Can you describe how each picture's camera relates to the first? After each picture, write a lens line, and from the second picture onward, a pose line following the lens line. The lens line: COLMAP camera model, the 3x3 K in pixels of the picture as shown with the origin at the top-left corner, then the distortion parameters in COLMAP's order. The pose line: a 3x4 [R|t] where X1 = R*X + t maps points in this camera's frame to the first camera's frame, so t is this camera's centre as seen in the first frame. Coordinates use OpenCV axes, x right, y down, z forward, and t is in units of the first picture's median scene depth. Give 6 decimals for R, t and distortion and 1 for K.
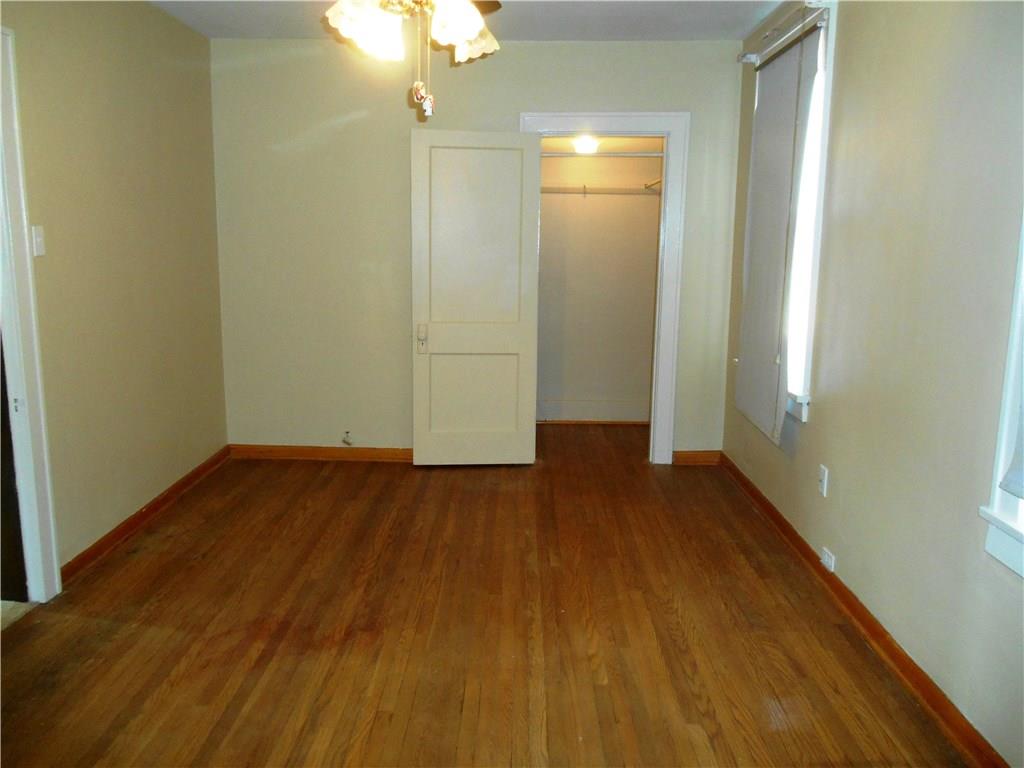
lens RADIAL K [[796.5, 0, 512.0], [0, 796.5, 384.0], [0, 0, 1]] dist [-0.007705, -0.003829]
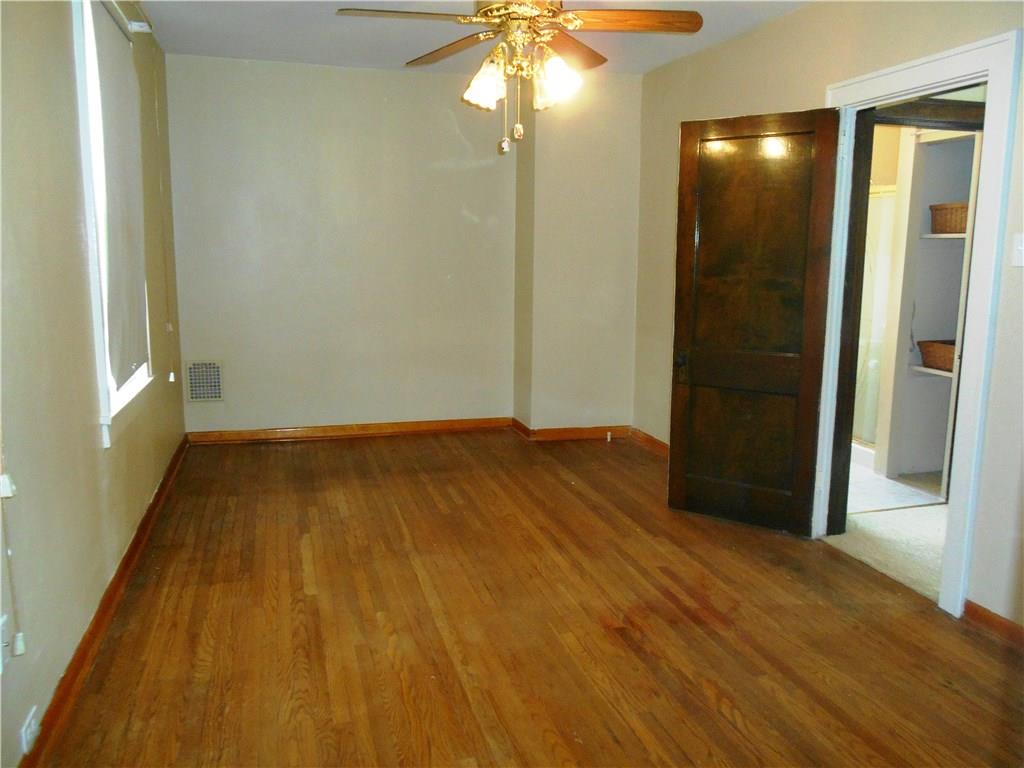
lens RADIAL K [[796.5, 0, 512.0], [0, 796.5, 384.0], [0, 0, 1]] dist [-0.007705, -0.003829]
pose [[-0.955946, 0.029013, -0.292106, 0.242401], [-0.073568, 0.939665, 0.334092, -0.319679], [0.284175, 0.340863, -0.896134, 1.839653]]
